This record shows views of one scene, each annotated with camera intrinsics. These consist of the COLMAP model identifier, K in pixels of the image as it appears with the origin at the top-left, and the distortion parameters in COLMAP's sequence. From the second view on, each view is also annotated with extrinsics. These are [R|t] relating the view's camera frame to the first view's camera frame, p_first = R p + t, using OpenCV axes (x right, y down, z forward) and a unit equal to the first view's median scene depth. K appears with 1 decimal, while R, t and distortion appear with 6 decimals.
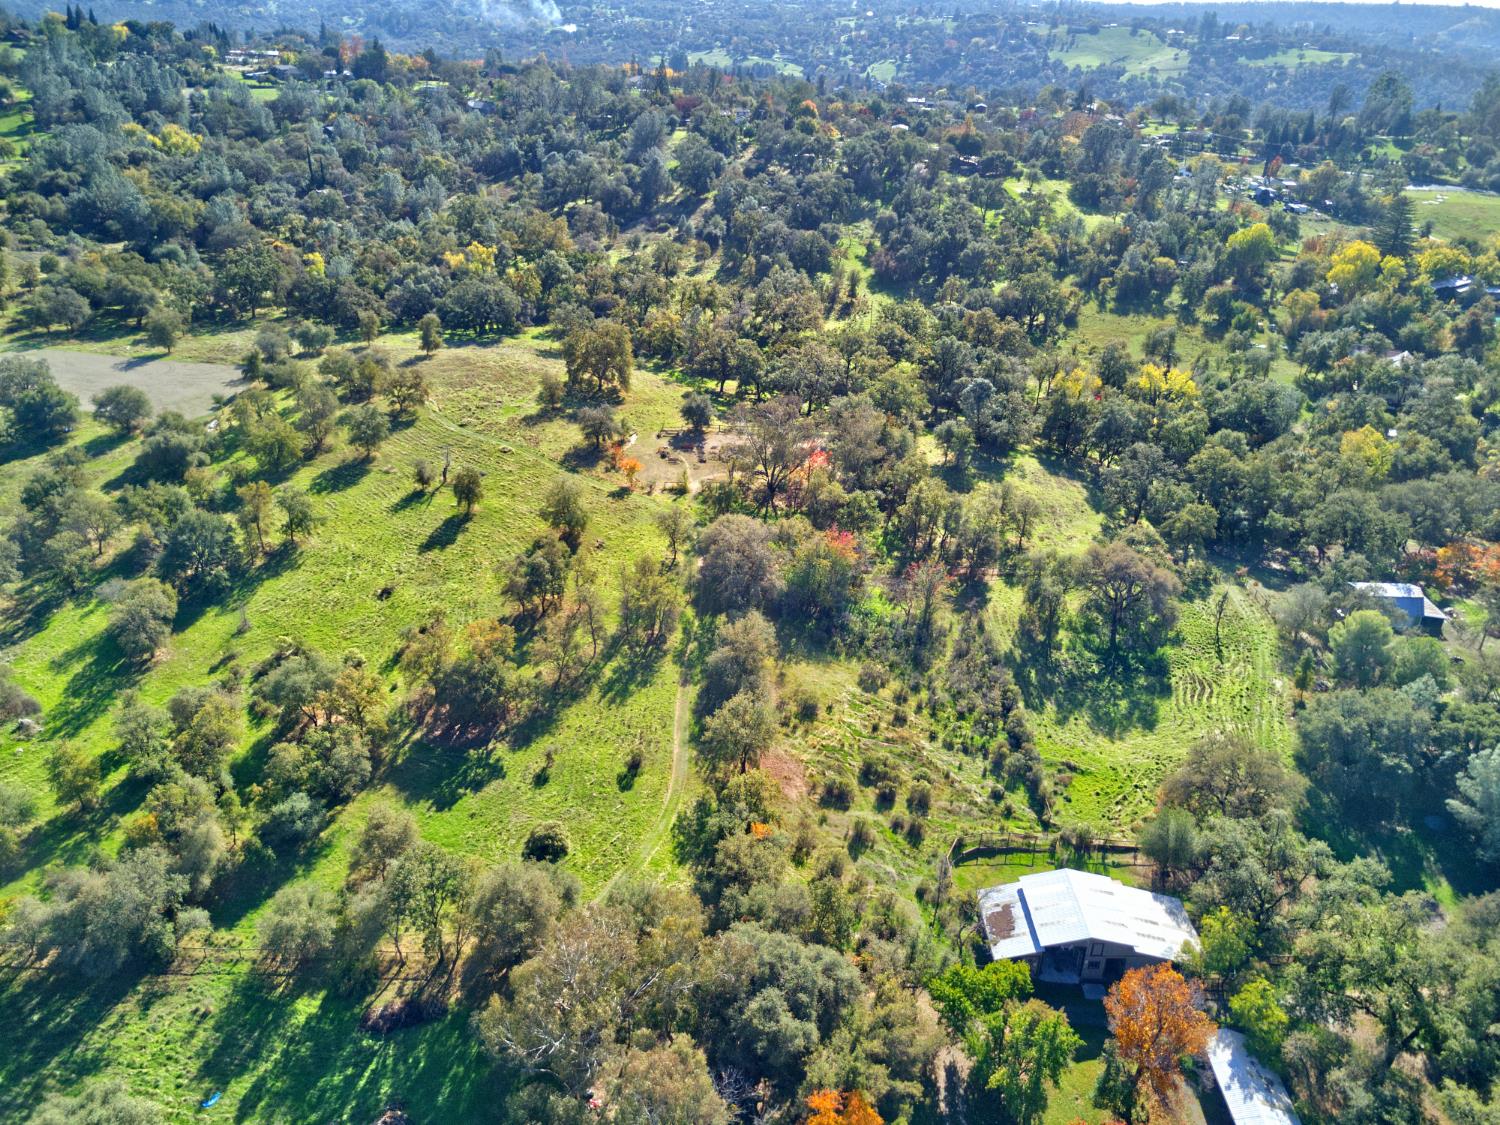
lens RADIAL K [[1133.7, 0, 748.0], [0, 1133.7, 562.0], [0, 0, 1]] dist [0.010356, 0.002943]
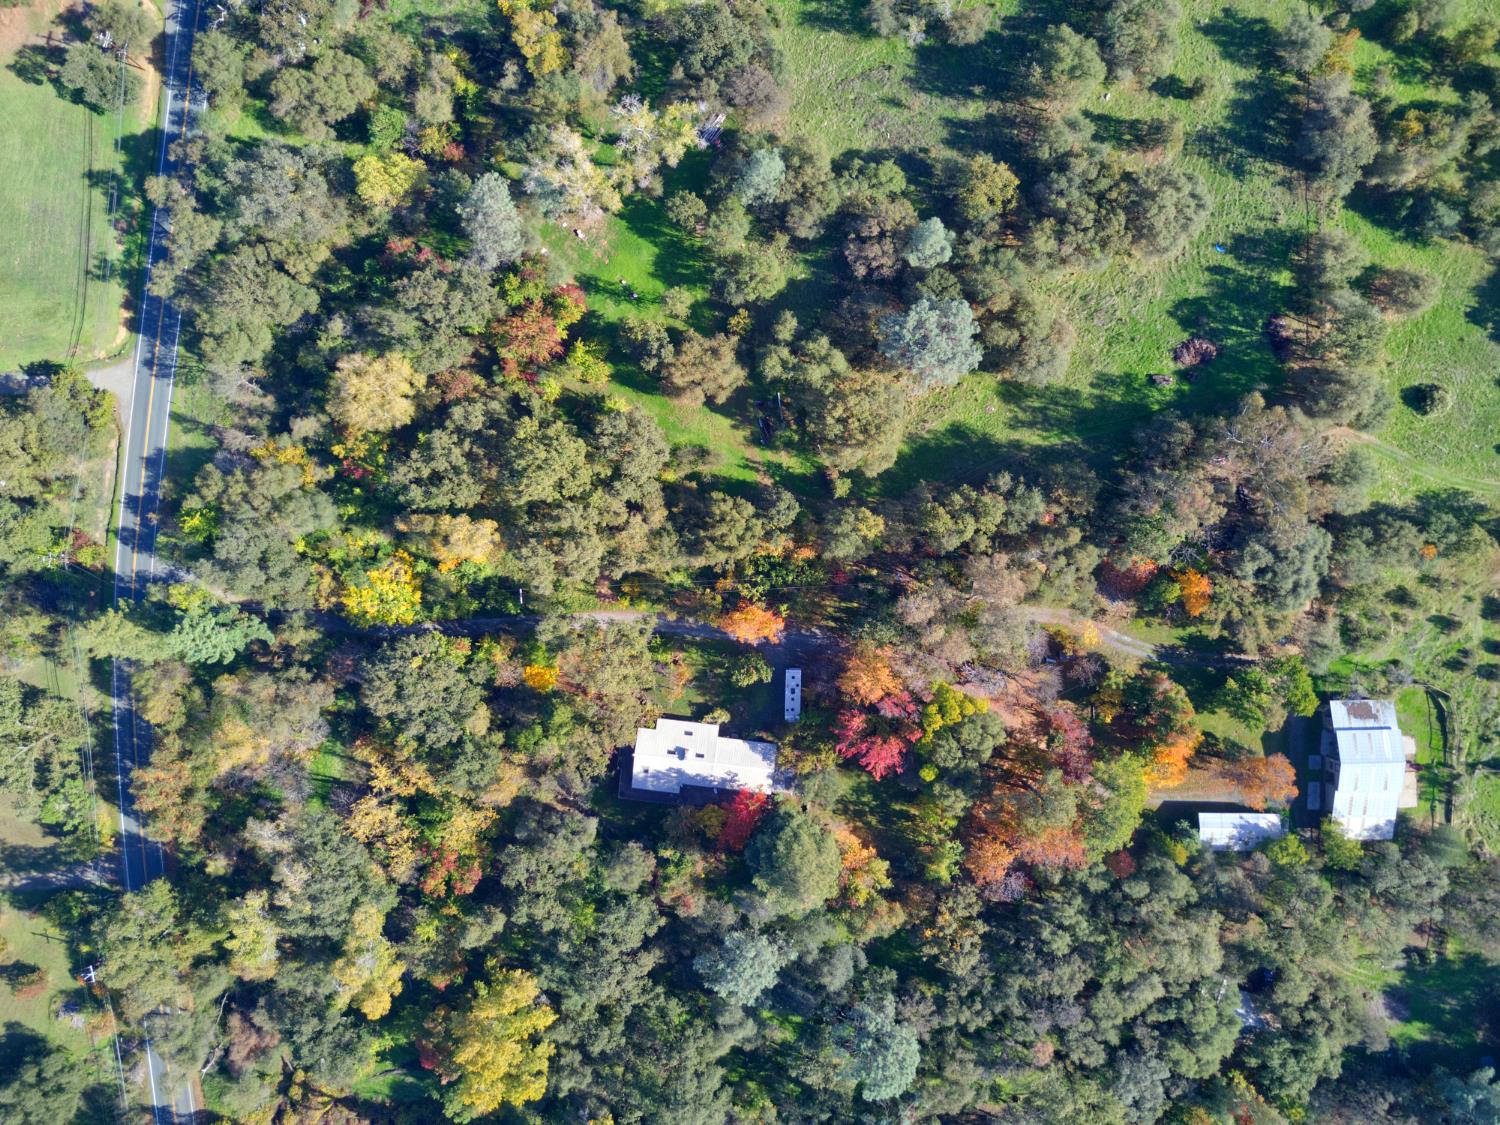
lens RADIAL K [[1133.7, 0, 750.3], [0, 1133.7, 560.9], [0, 0, 1]] dist [0.010356, 0.002943]
pose [[0.017880, 0.999717, -0.015715, 0.033633], [-0.439548, 0.021977, 0.897950, -0.720191], [0.898041, -0.009147, 0.439816, -0.414345]]
